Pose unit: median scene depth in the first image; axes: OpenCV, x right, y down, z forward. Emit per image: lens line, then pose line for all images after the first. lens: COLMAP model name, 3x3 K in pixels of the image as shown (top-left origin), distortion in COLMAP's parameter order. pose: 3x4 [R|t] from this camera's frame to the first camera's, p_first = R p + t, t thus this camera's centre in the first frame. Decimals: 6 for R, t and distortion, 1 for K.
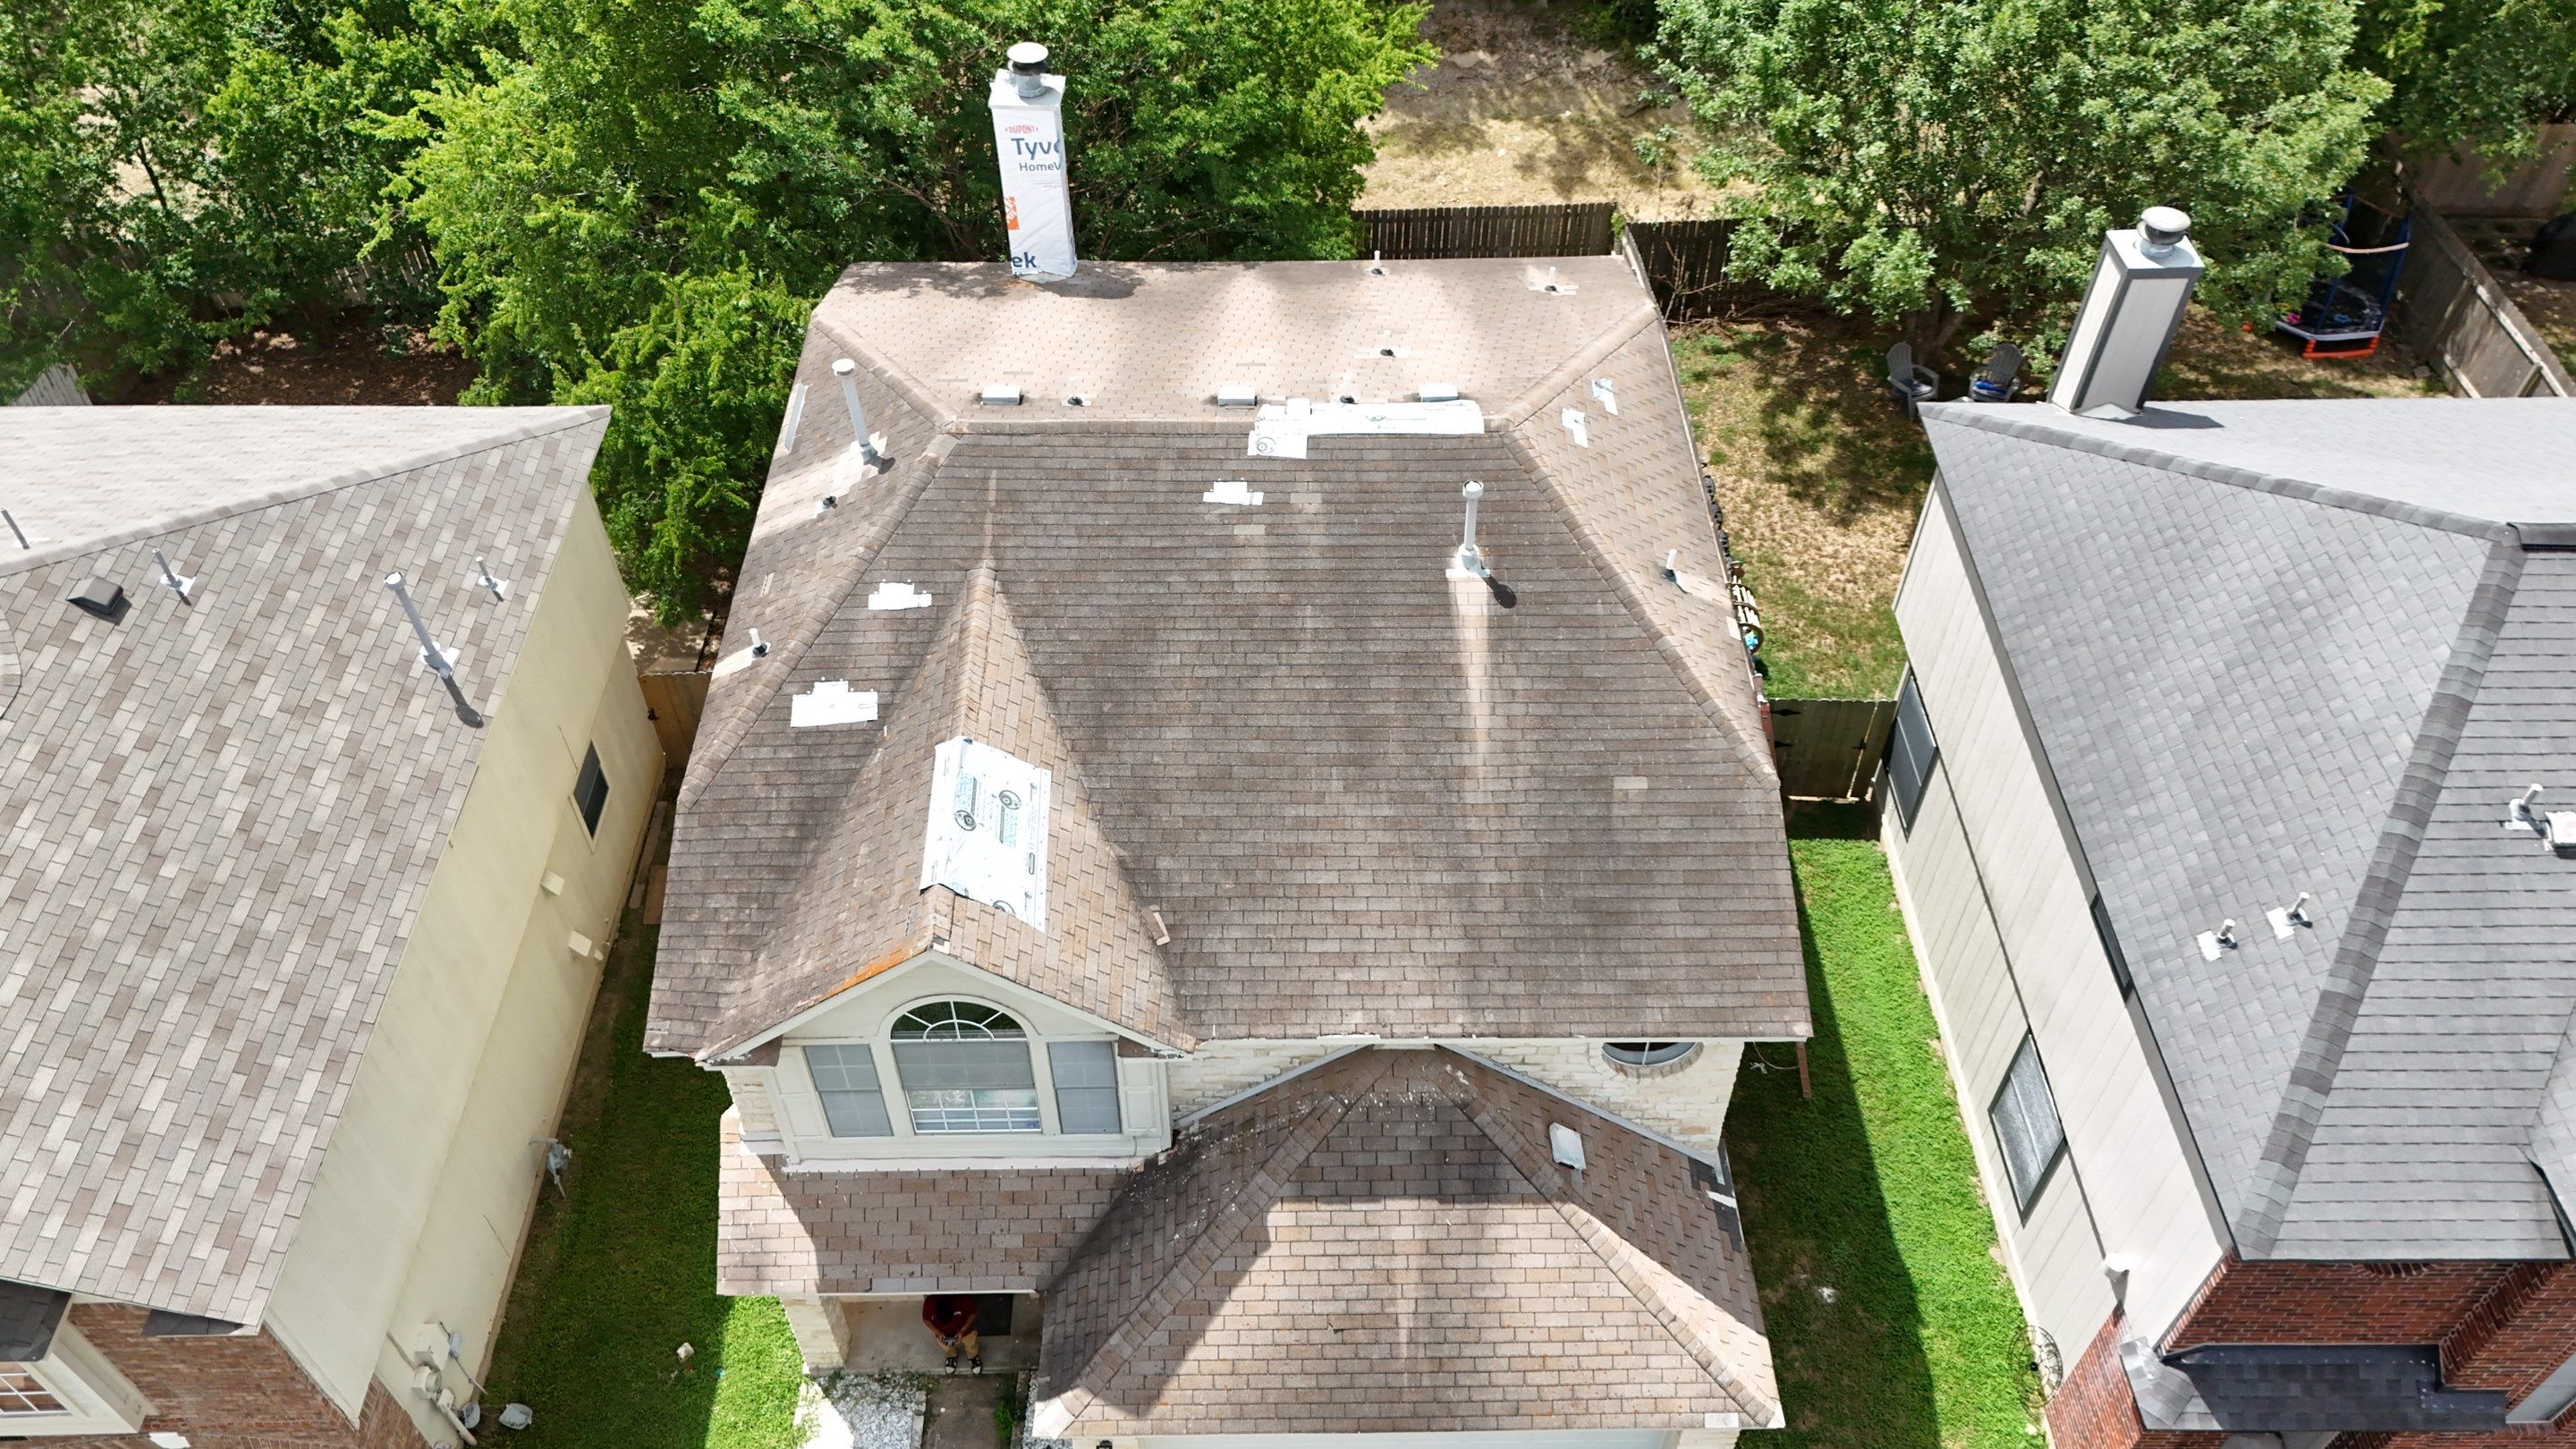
lens RADIAL K [[1878.3, 0, 1288.0], [0, 1878.3, 724.5], [0, 0, 1]] dist [0.020807, -0.005689]
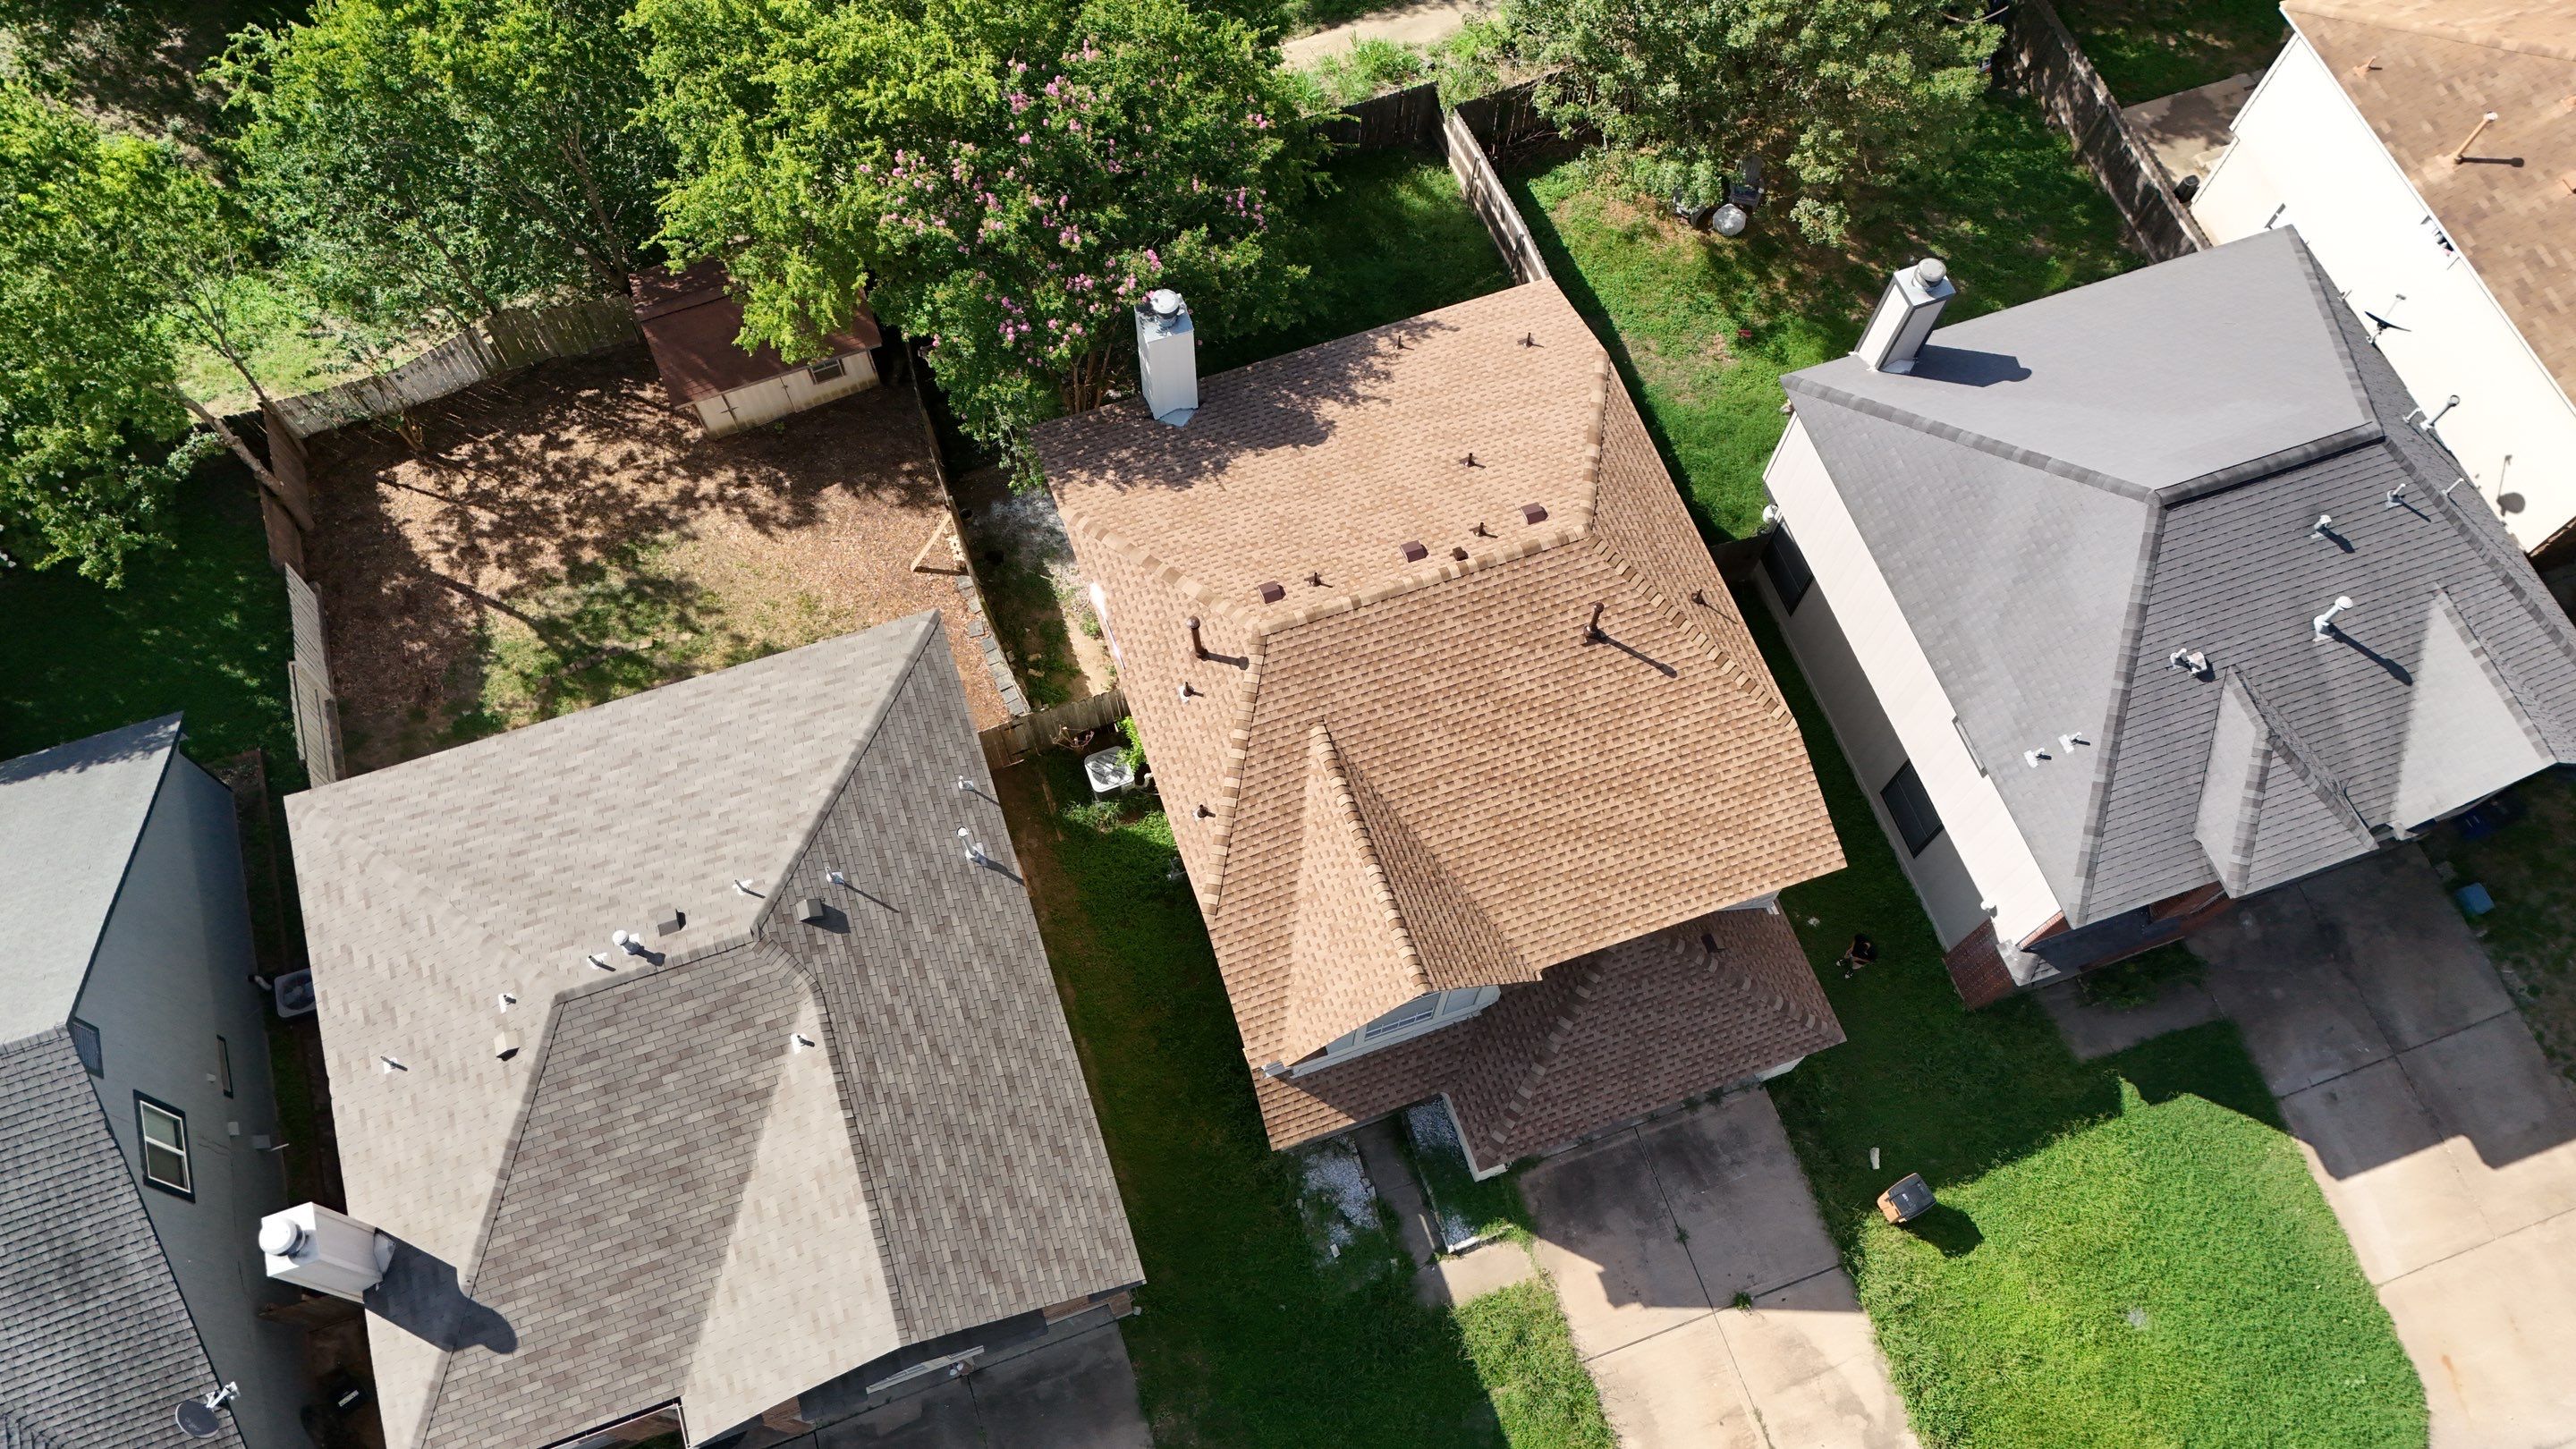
lens RADIAL K [[1878.3, 0, 1288.0], [0, 1878.3, 724.5], [0, 0, 1]] dist [0.020807, -0.005689]
pose [[0.946855, -0.285720, 0.147747, -0.448442], [0.220801, 0.911355, 0.347388, -0.682118], [-0.233906, -0.296303, 0.926009, -0.516937]]
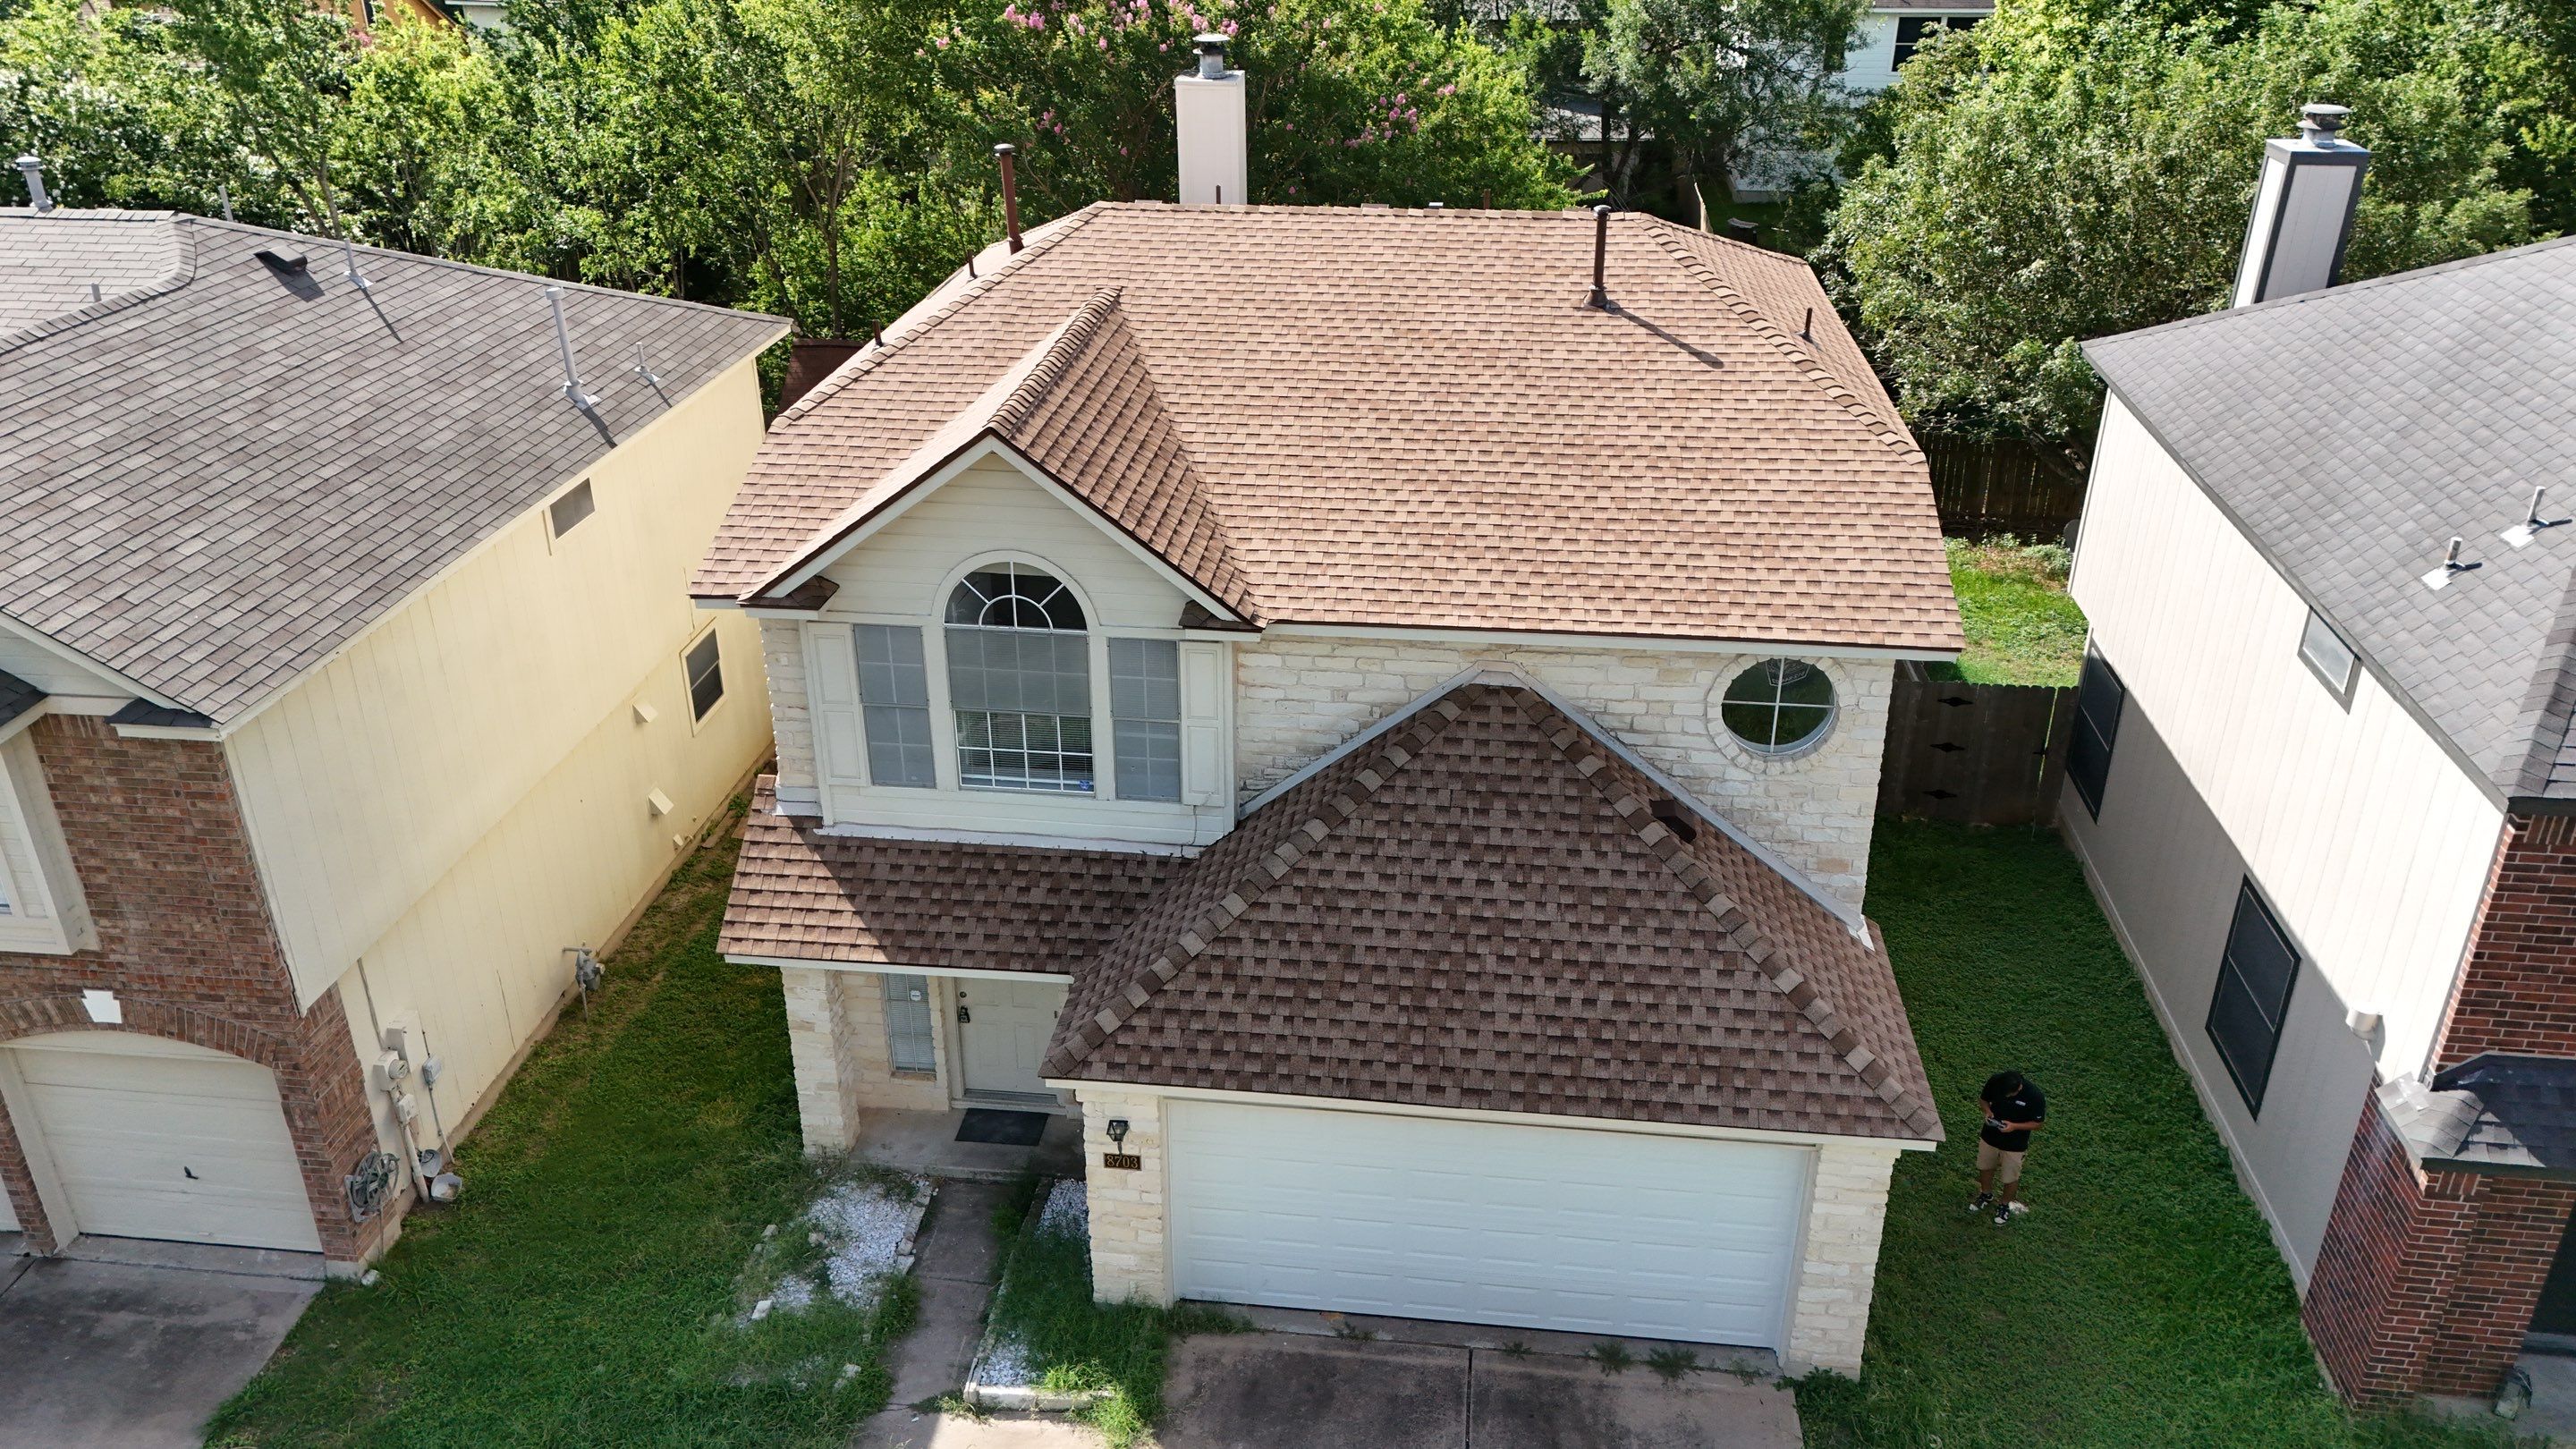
lens RADIAL K [[1878.3, 0, 1288.0], [0, 1878.3, 724.5], [0, 0, 1]] dist [0.020807, -0.005689]
pose [[0.991304, 0.060248, -0.116986, 0.067834], [-0.097506, 0.933309, -0.345581, 0.505089], [0.088364, 0.353983, 0.931068, 0.158644]]
